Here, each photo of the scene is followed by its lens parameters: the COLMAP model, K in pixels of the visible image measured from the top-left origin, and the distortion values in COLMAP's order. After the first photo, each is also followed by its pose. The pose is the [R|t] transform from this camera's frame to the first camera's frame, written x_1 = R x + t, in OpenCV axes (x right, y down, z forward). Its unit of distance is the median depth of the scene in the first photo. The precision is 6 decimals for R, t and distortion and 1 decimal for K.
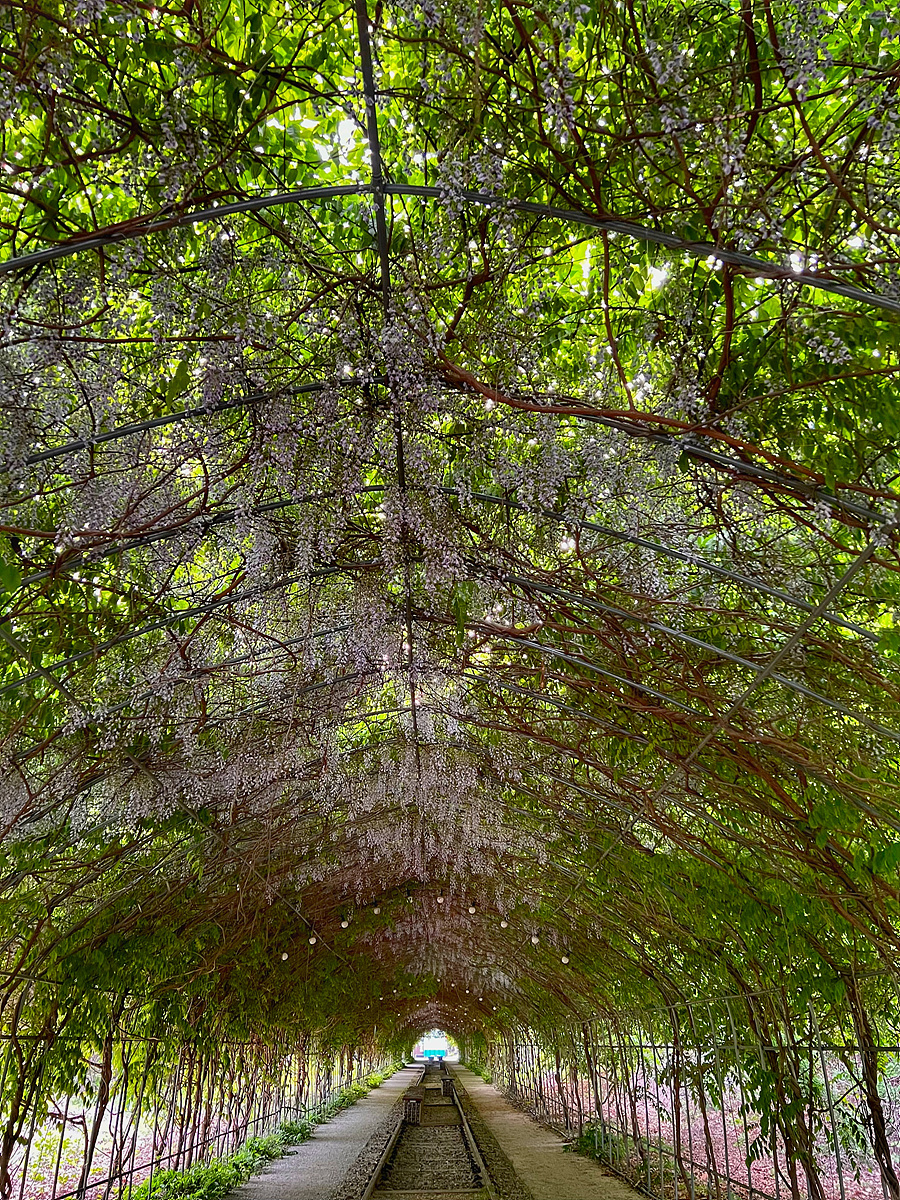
lens RADIAL K [[902.6, 0, 445.9], [0, 902.6, 599.2], [0, 0, 1]] dist [0.043348, -0.045801]
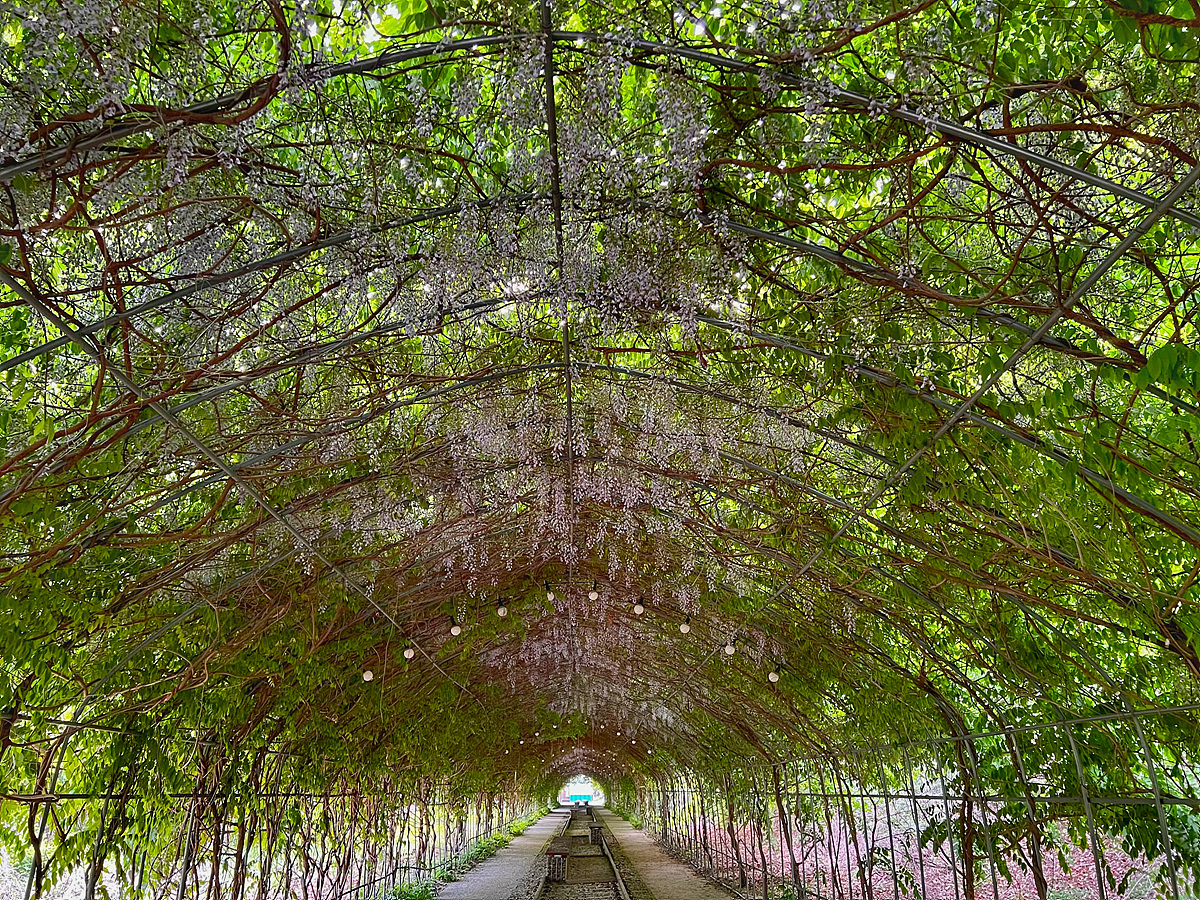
lens RADIAL K [[902.6, 0, 600.0], [0, 902.6, 450.0], [0, 0, 1]] dist [0.043348, -0.045801]
pose [[0.999917, -0.004573, 0.012013, -0.013912], [0.003380, 0.995230, 0.097494, 0.246407], [-0.012401, -0.097446, 0.995164, 0.518983]]
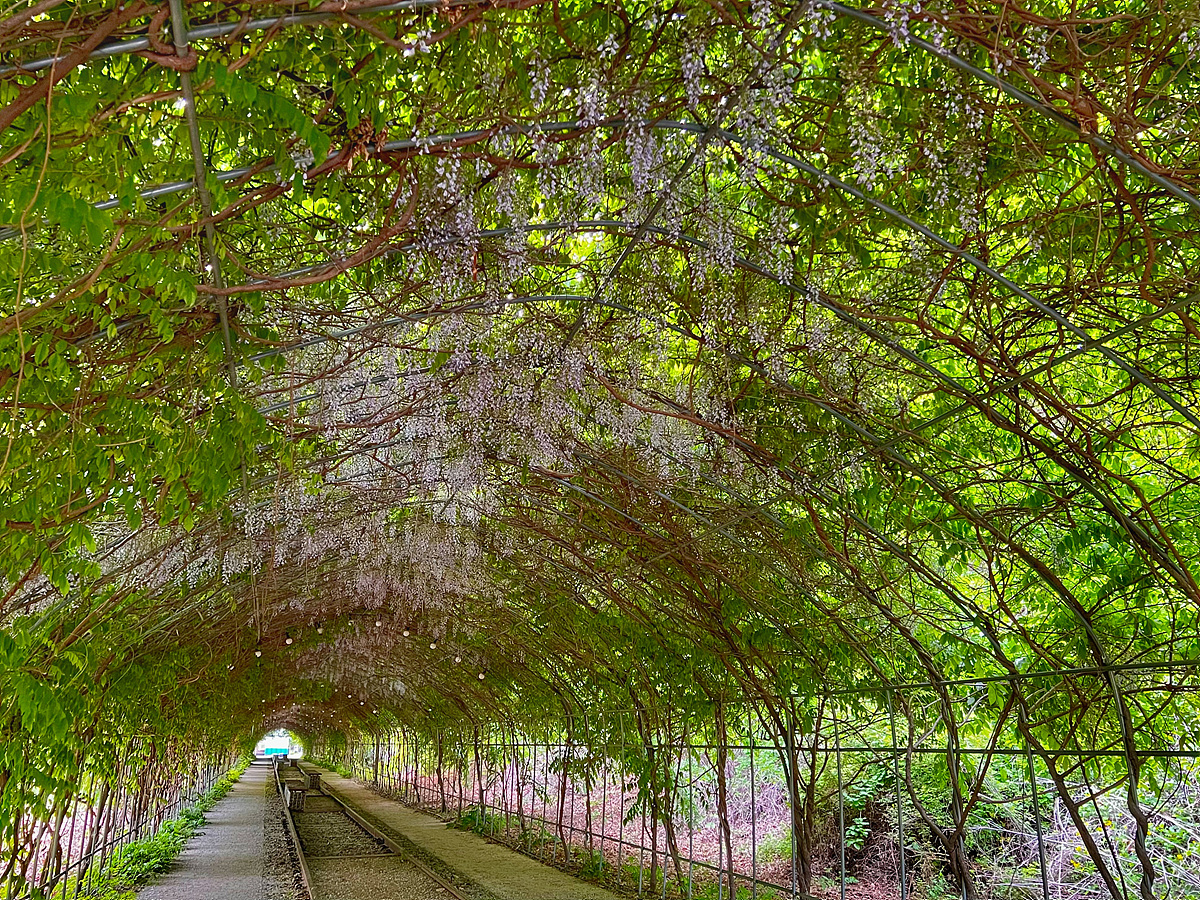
lens RADIAL K [[939.9, 0, 582.9], [0, 939.9, 444.7], [0, 0, 1]] dist [0.037918, -0.043854]
pose [[0.955880, 0.097900, 0.276965, -0.179650], [-0.137621, 0.982208, 0.127783, -0.125021], [-0.259527, -0.160262, 0.952345, -0.262297]]
